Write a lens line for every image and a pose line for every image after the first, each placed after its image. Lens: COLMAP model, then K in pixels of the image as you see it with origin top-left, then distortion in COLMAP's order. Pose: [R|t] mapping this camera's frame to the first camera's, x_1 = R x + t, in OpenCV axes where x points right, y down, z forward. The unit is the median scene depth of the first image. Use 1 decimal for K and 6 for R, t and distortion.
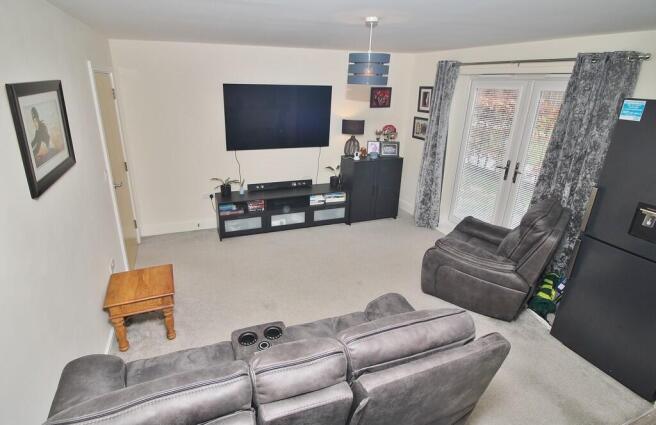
lens RADIAL K [[342.7, 0, 307.9], [0, 342.7, 203.4], [0, 0, 1]] dist [0.000126, 0.000103]
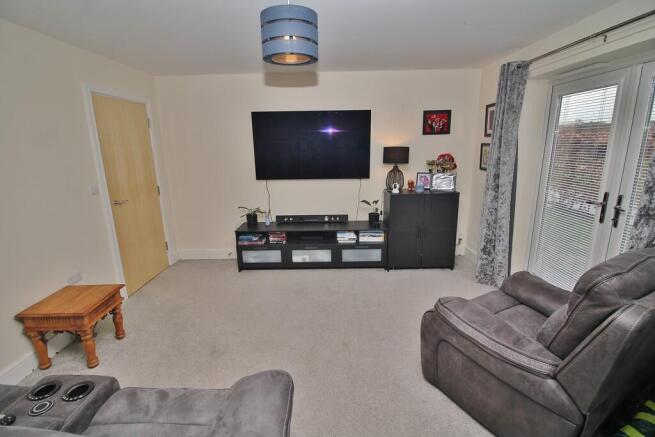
lens RADIAL K [[309.3, 0, 327.5], [0, 309.3, 218.5], [0, 0, 1]] dist [-0.013910, -0.000763]
pose [[0.935736, 0.048185, -0.349396, 0.257539], [-0.084827, 0.992292, -0.090335, 0.017833], [0.342350, 0.114168, 0.932610, 0.248407]]
